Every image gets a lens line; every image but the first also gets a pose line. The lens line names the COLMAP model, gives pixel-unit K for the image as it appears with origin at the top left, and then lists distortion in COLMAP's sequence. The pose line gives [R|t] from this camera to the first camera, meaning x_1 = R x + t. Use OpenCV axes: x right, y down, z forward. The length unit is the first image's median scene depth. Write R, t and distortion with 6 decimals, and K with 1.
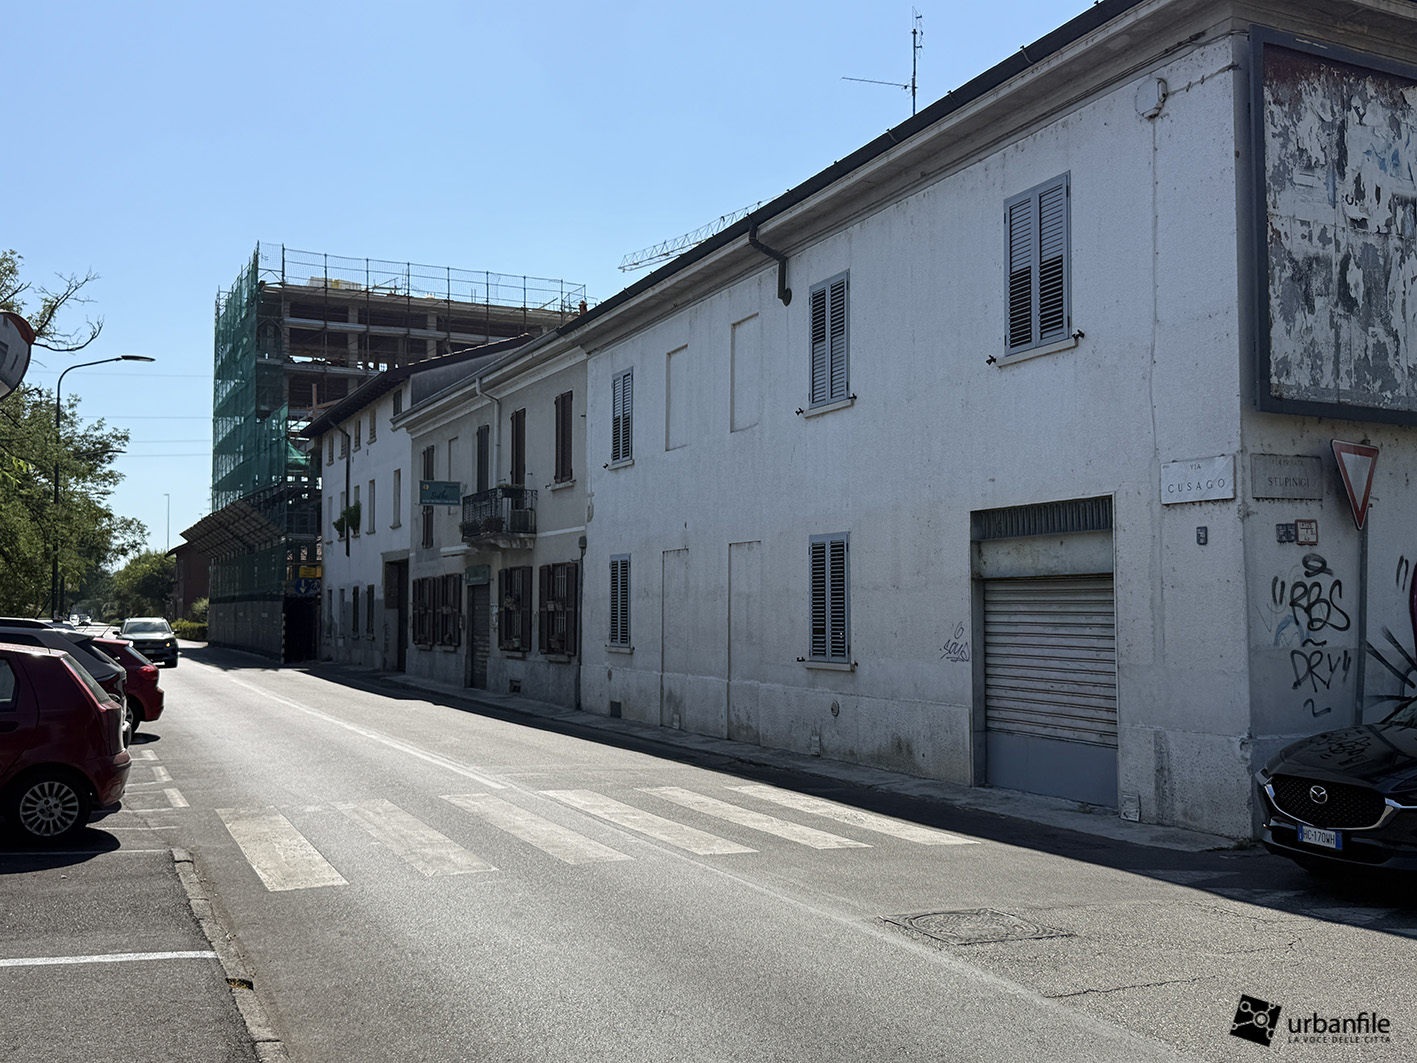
lens RADIAL K [[1432.0, 0, 711.9], [0, 1432.0, 531.2], [0, 0, 1]] dist [0.073568, 0.000000]
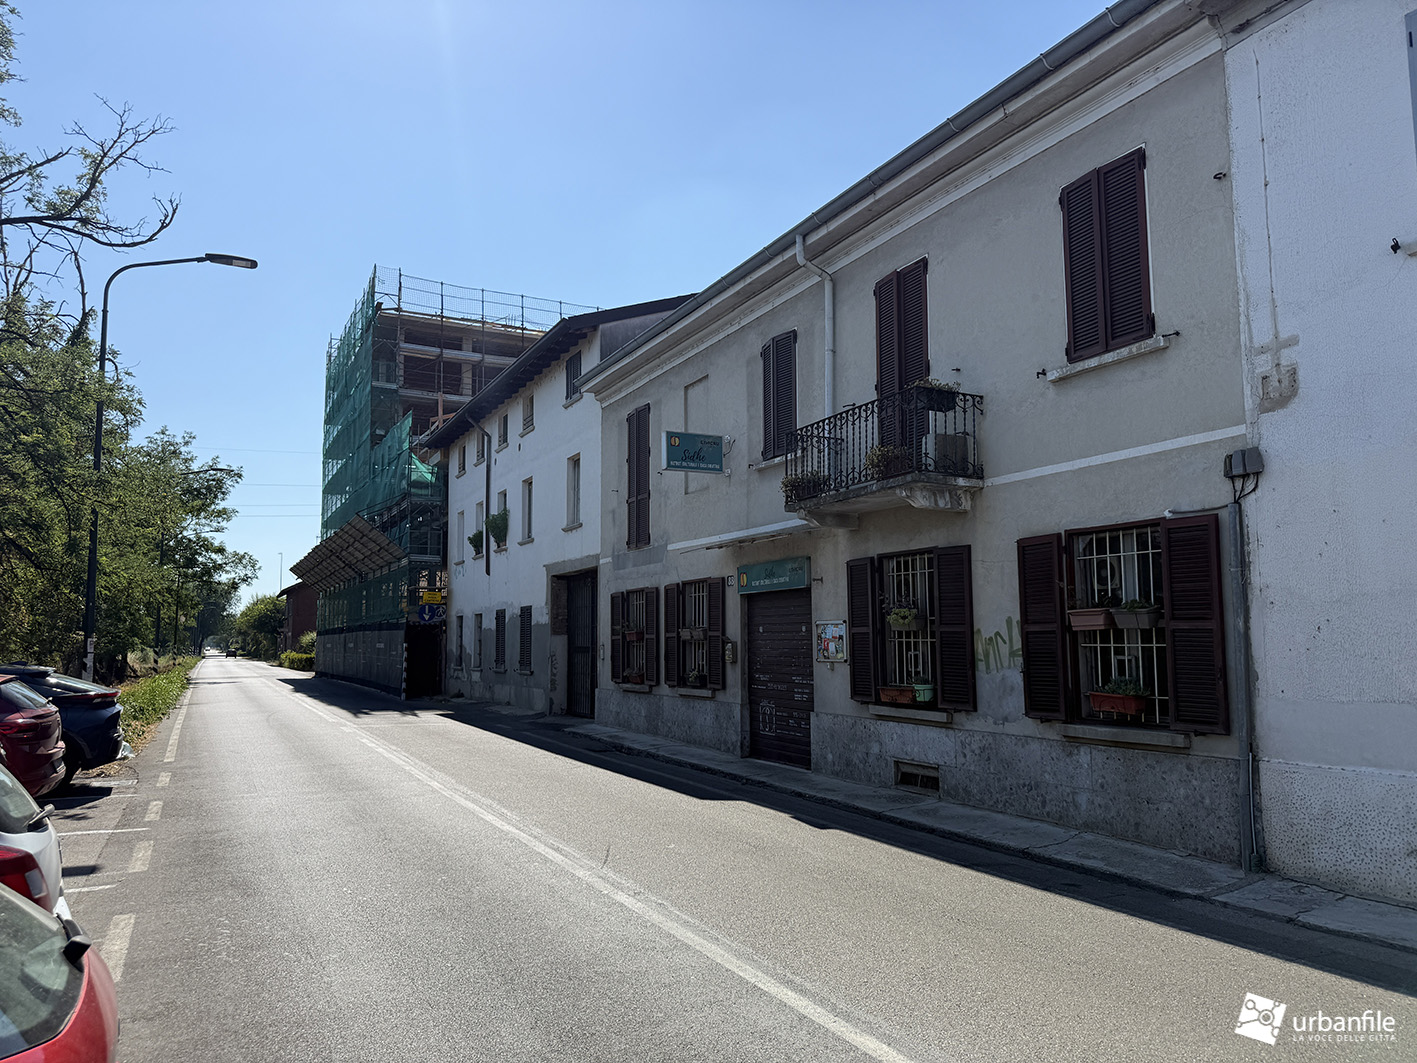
lens RADIAL K [[1037.6, 0, 704.1], [0, 1037.6, 530.8], [0, 0, 1]] dist [0.055720, -0.008757]
pose [[0.999703, -0.003903, 0.024059, -0.126259], [0.005117, 0.998705, -0.050610, 0.020905], [-0.023831, 0.050718, 0.998429, 0.343342]]
